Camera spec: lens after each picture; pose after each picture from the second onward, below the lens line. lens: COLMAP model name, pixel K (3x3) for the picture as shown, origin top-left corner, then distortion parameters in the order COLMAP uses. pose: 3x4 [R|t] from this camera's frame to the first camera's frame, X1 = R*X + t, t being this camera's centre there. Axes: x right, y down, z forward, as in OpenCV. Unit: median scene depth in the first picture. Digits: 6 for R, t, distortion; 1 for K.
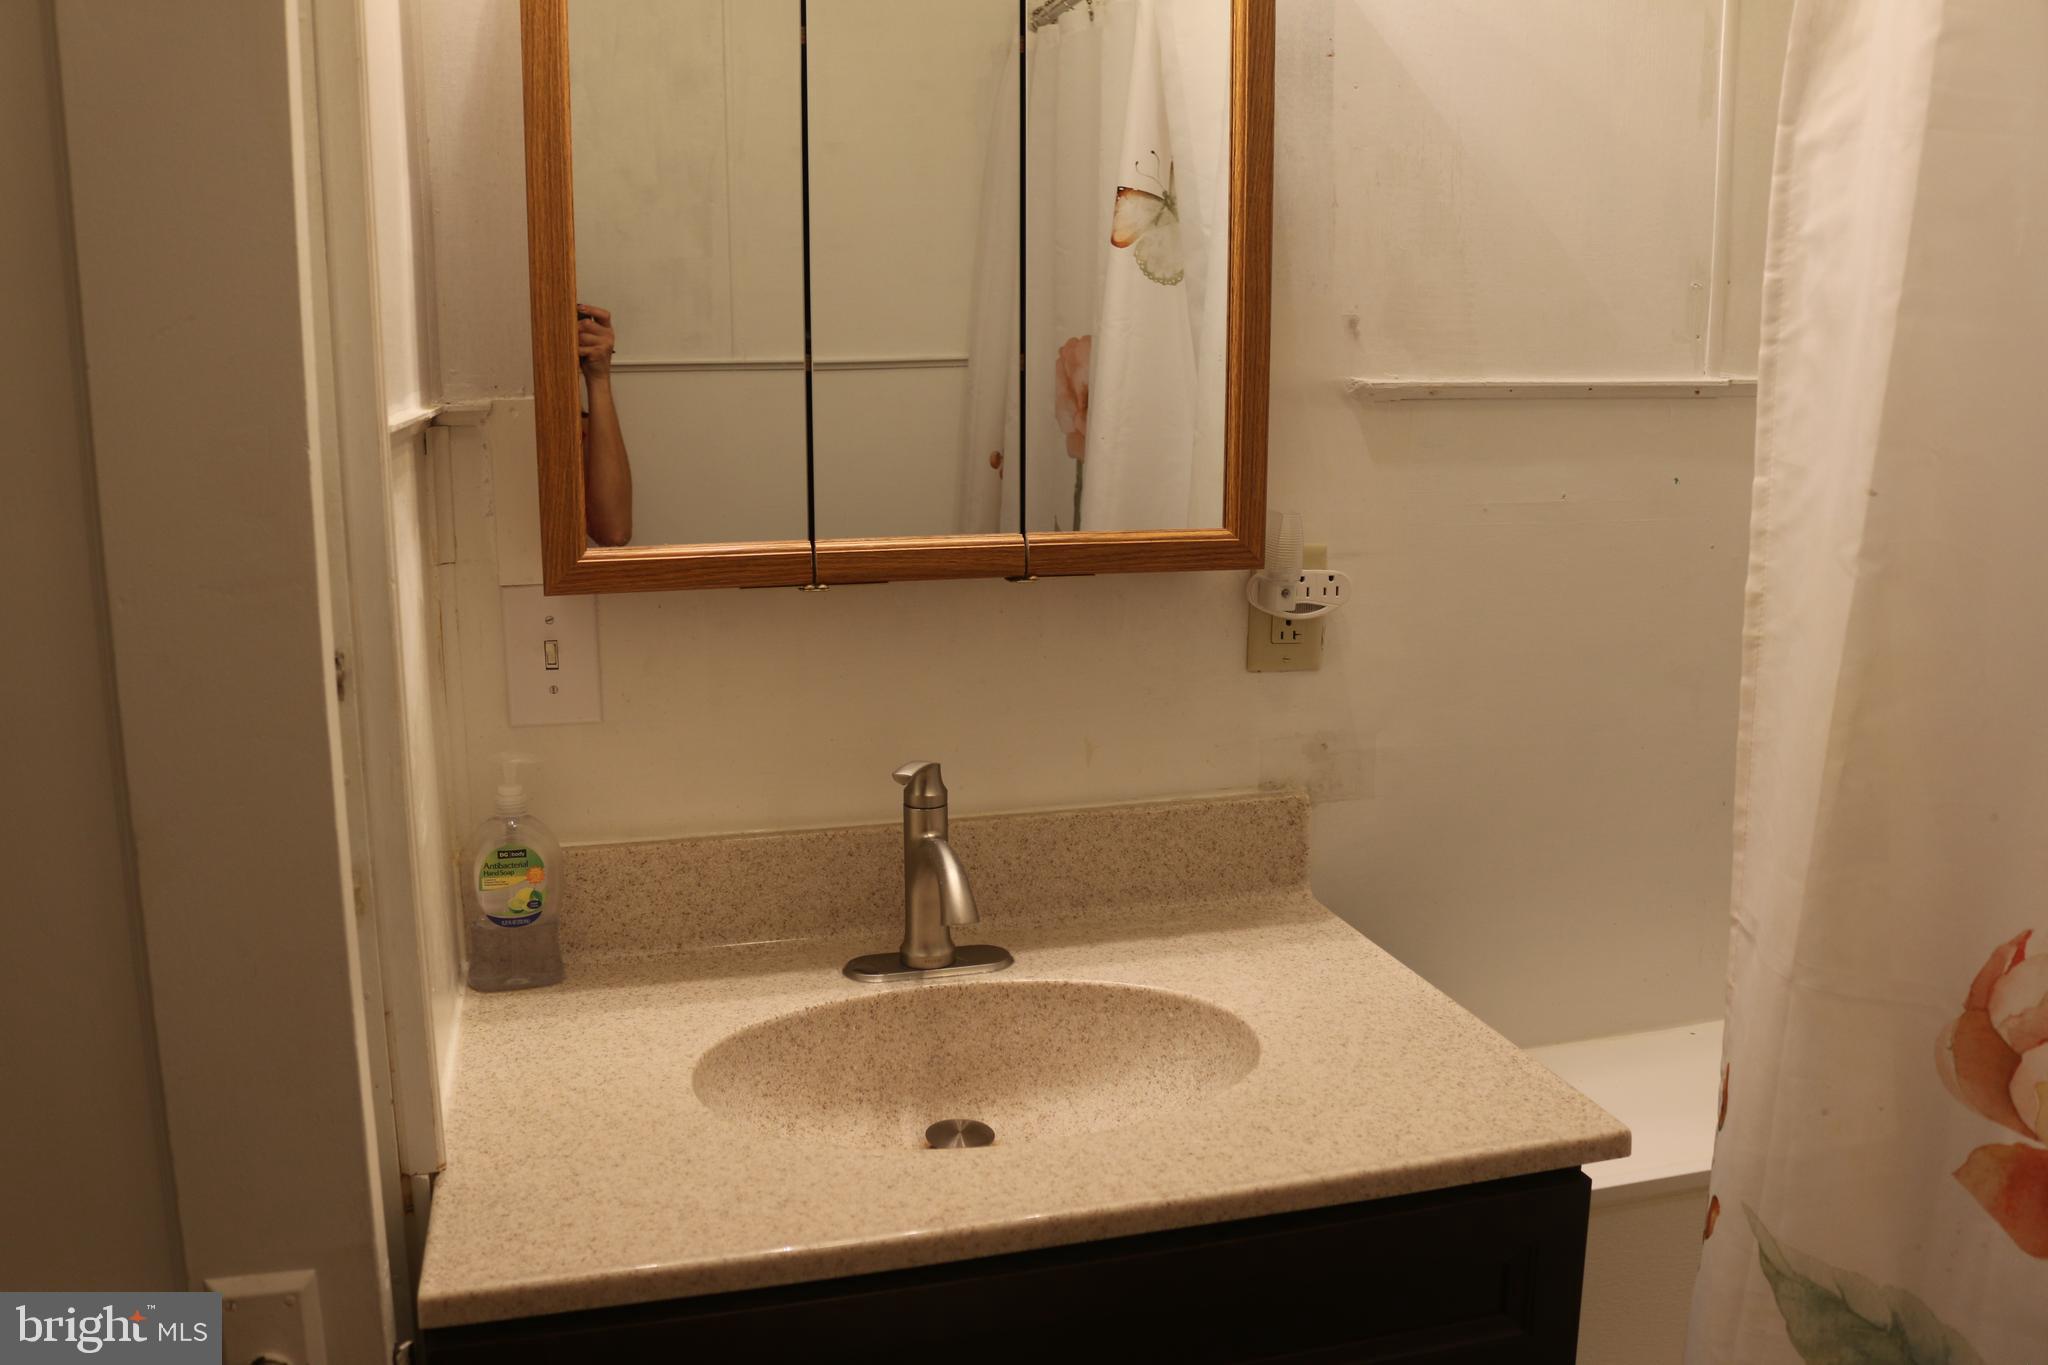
lens RADIAL K [[1694.2, 0, 1009.8], [0, 1694.2, 678.3], [0, 0, 1]] dist [-0.154803, 0.142224]
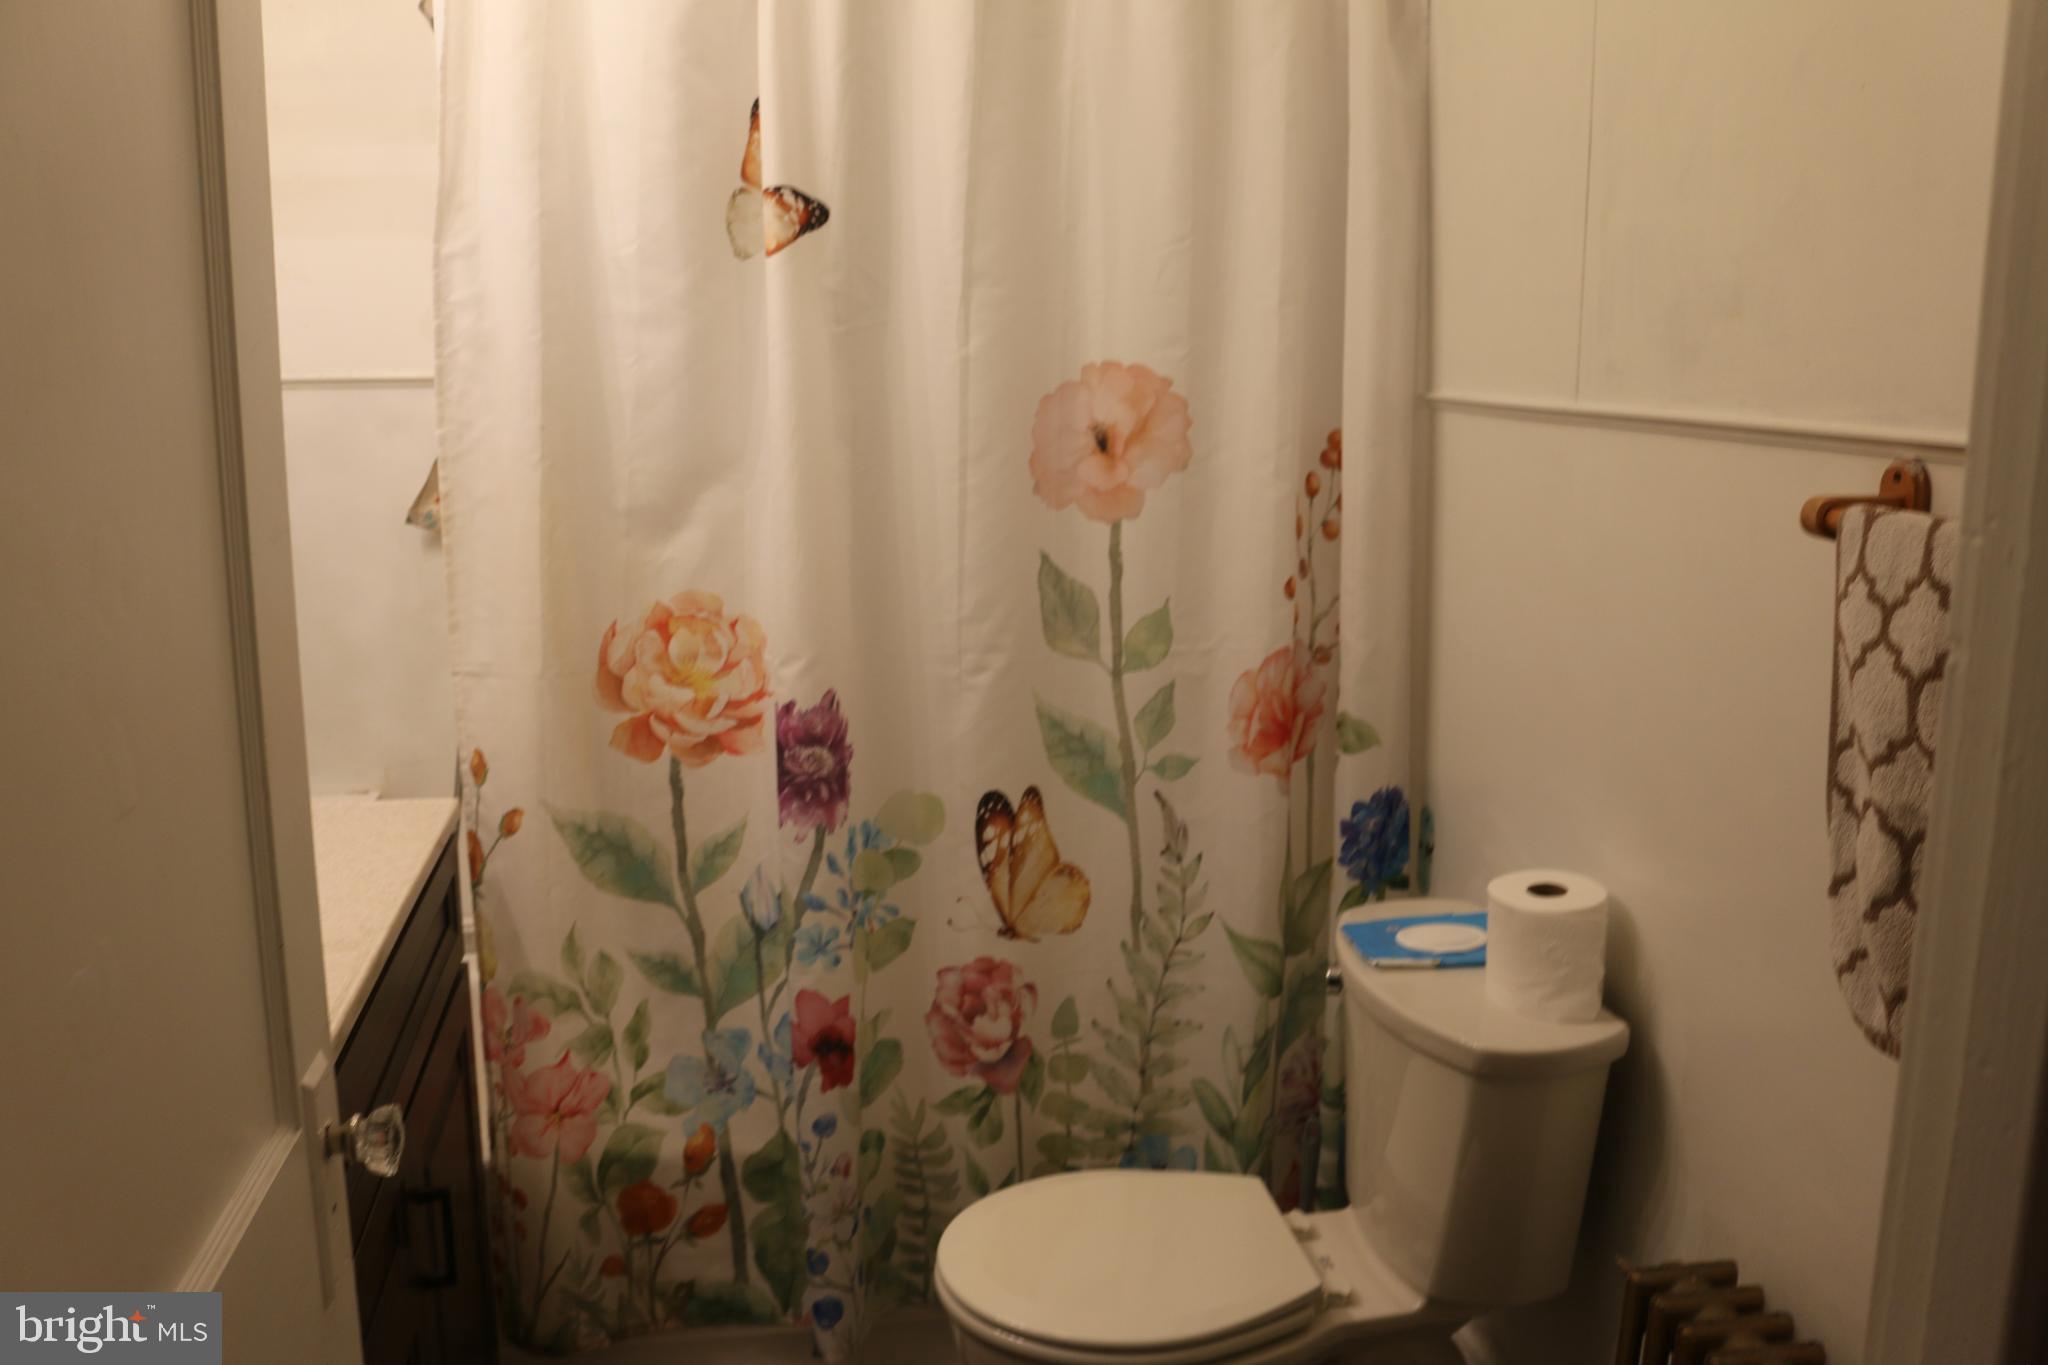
lens RADIAL K [[1694.2, 0, 1009.8], [0, 1694.2, 678.3], [0, 0, 1]] dist [-0.154803, 0.142224]
pose [[0.094502, -0.190027, 0.977220, -1.505945], [0.186384, 0.967633, 0.170138, -0.054373], [-0.977922, 0.166059, 0.126861, 0.197100]]
